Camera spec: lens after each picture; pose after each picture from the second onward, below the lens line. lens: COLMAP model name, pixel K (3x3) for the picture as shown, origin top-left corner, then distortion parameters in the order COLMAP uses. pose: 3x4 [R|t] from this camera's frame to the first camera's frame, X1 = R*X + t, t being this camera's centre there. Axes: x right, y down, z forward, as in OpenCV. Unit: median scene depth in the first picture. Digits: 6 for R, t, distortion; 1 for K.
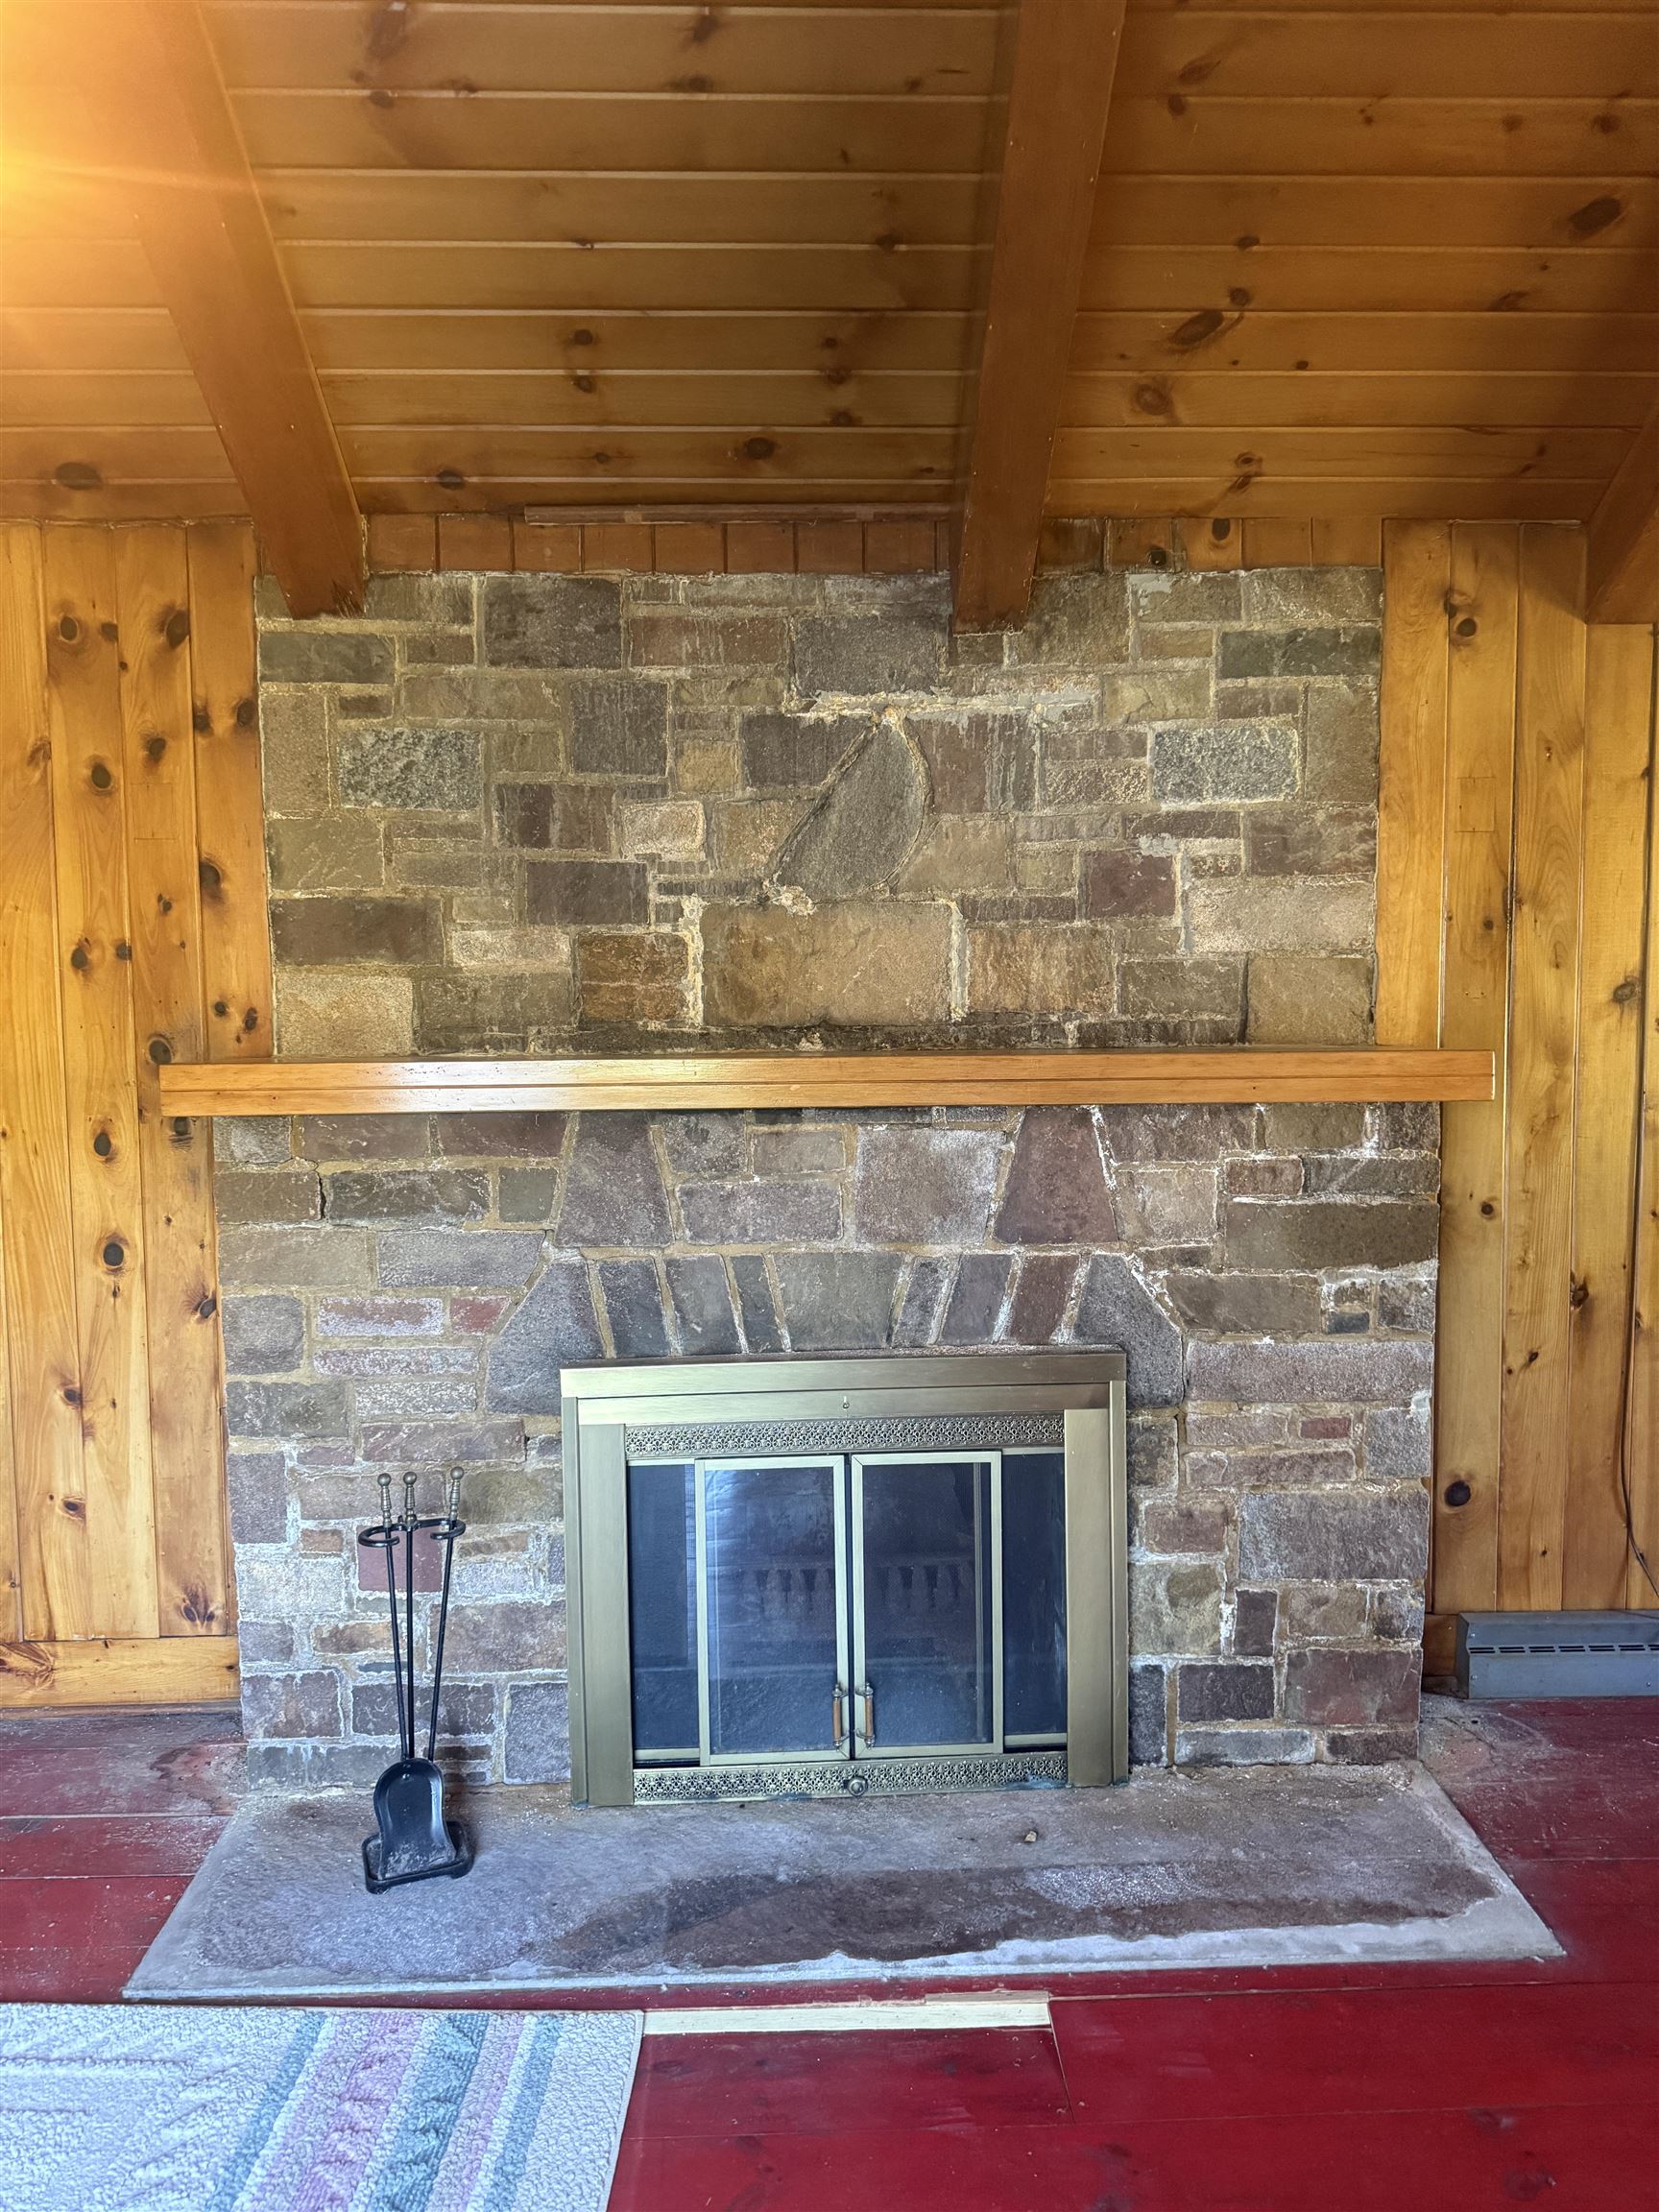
lens RADIAL K [[1552.4, 0, 829.4], [0, 1552.4, 1115.9], [0, 0, 1]] dist [0.075454, -0.094700]
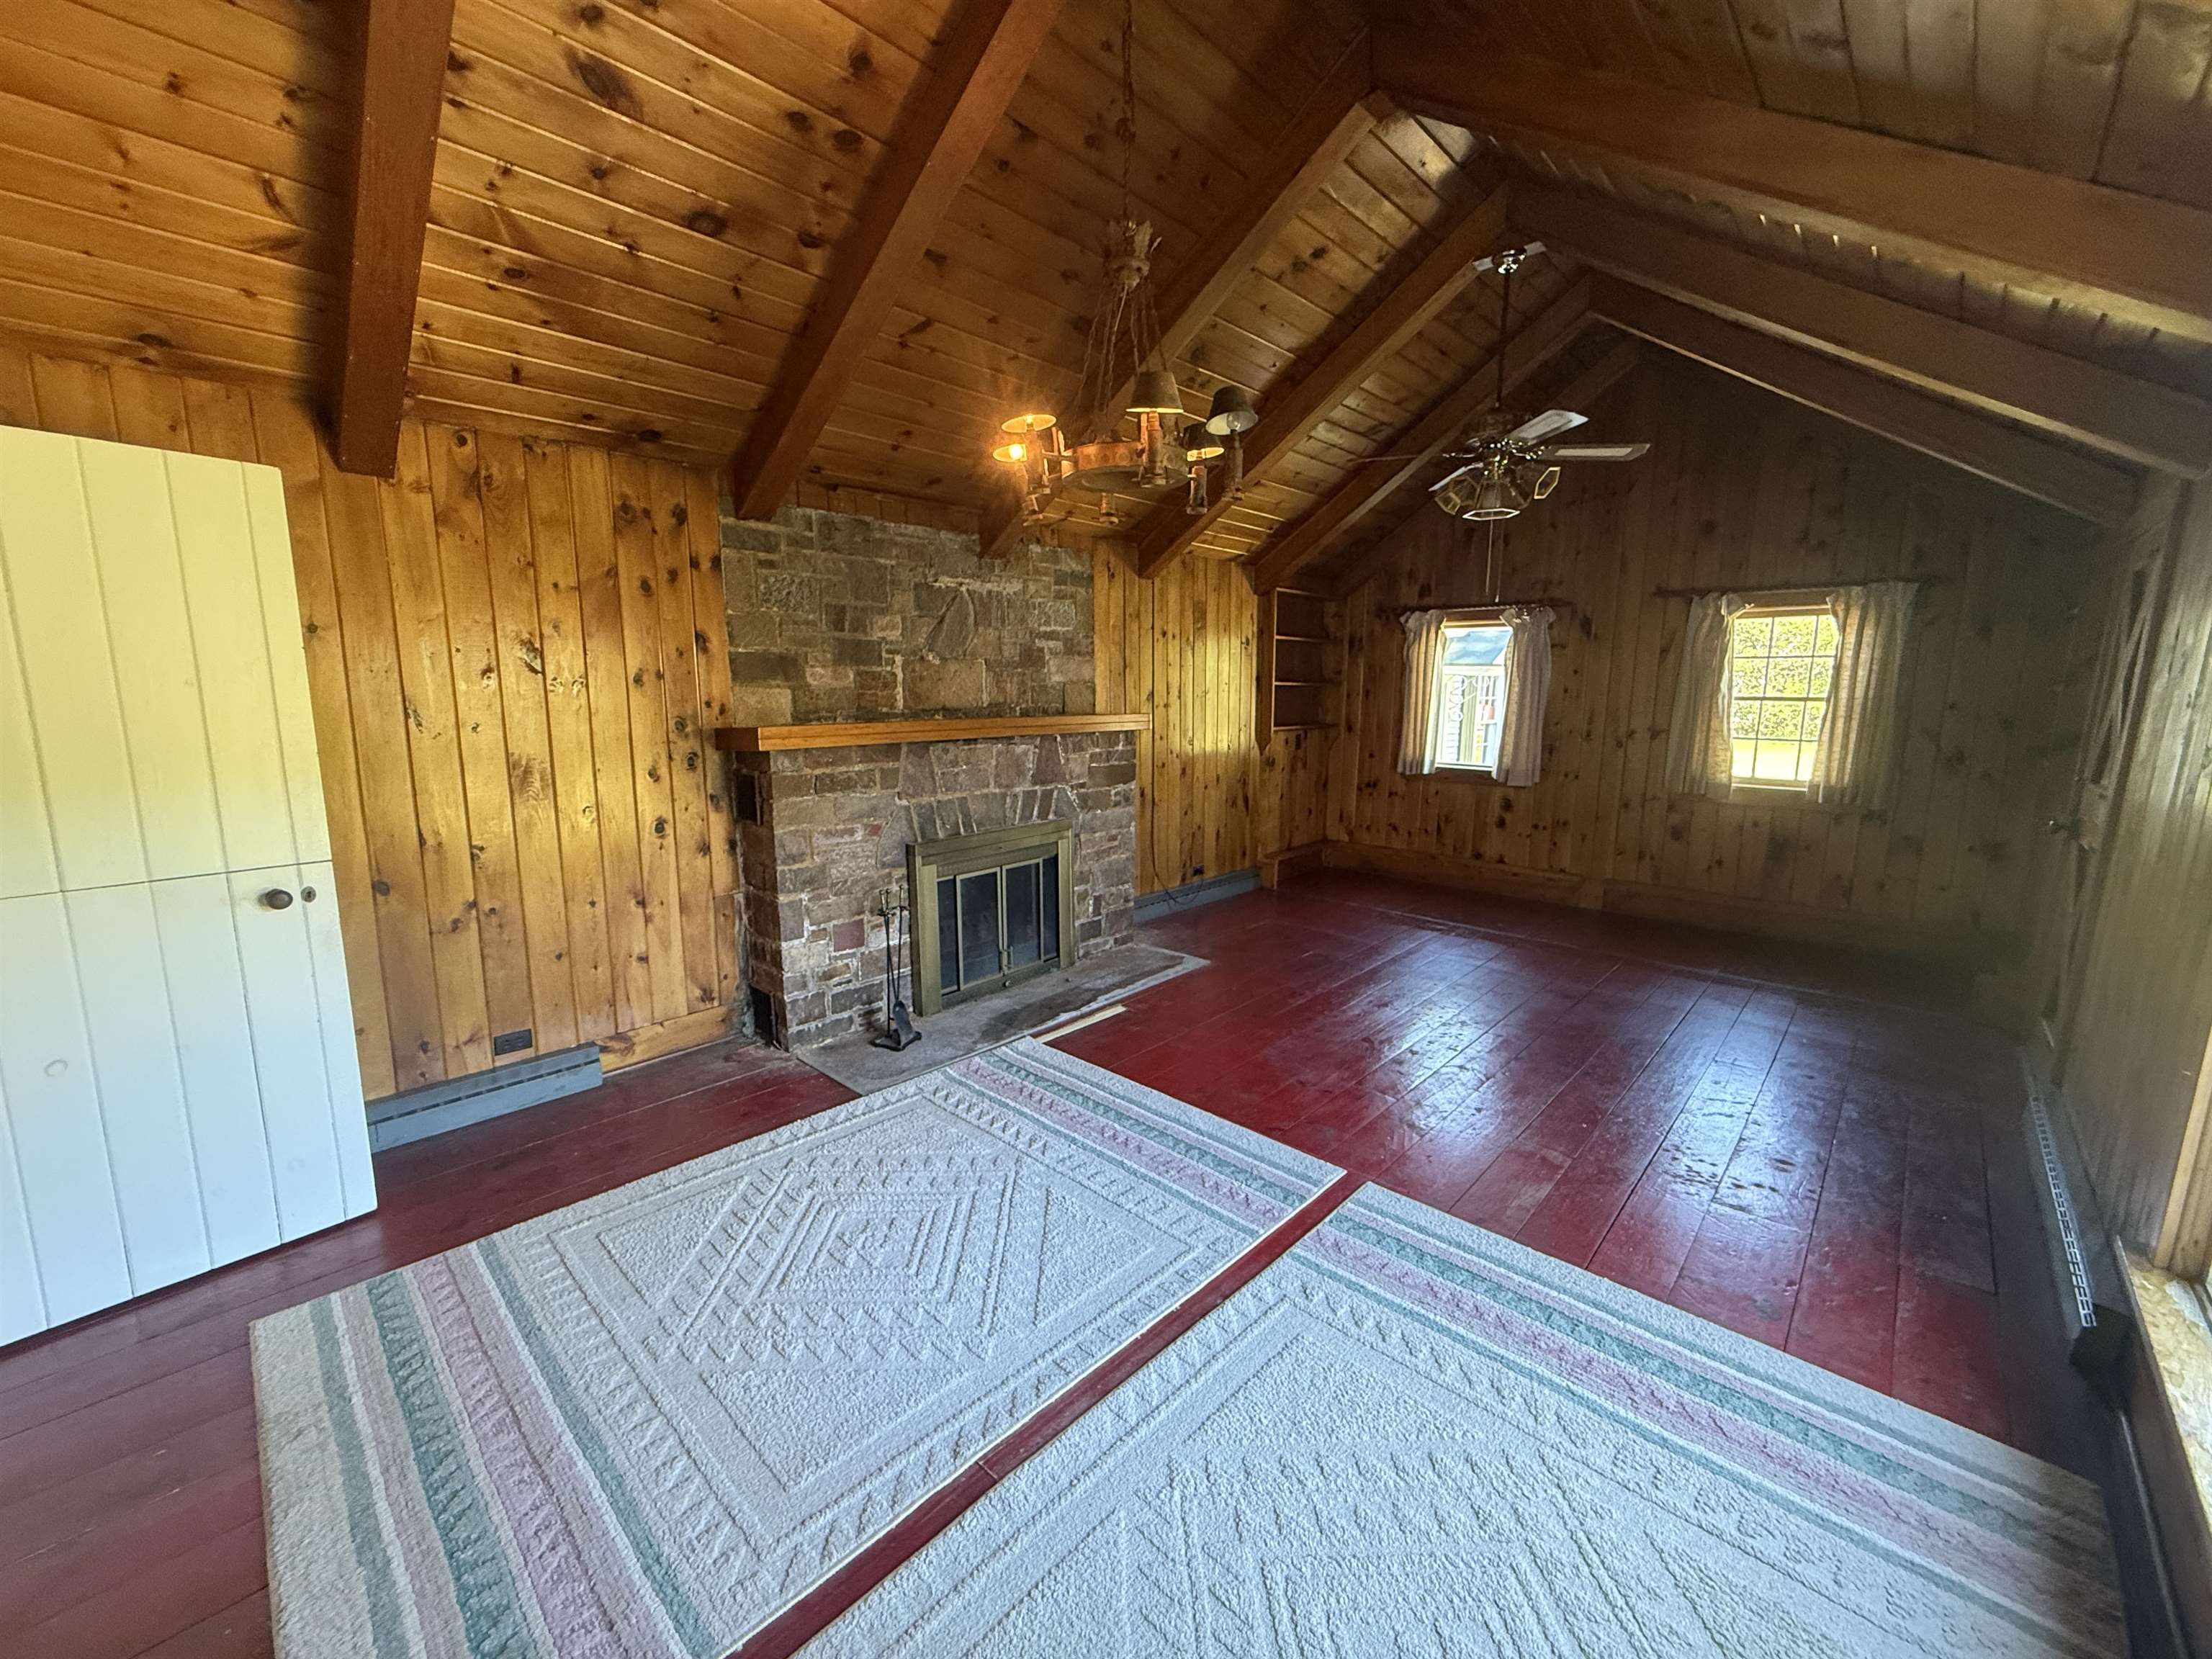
lens RADIAL K [[882.2, 0, 1109.8], [0, 882.2, 823.0], [0, 0, 1]] dist [-0.002595, 0.001441]
pose [[0.697111, -0.101726, 0.709710, -0.881968], [0.064418, 0.994766, 0.079310, 0.030861], [-0.714064, -0.009569, 0.700015, -0.201092]]
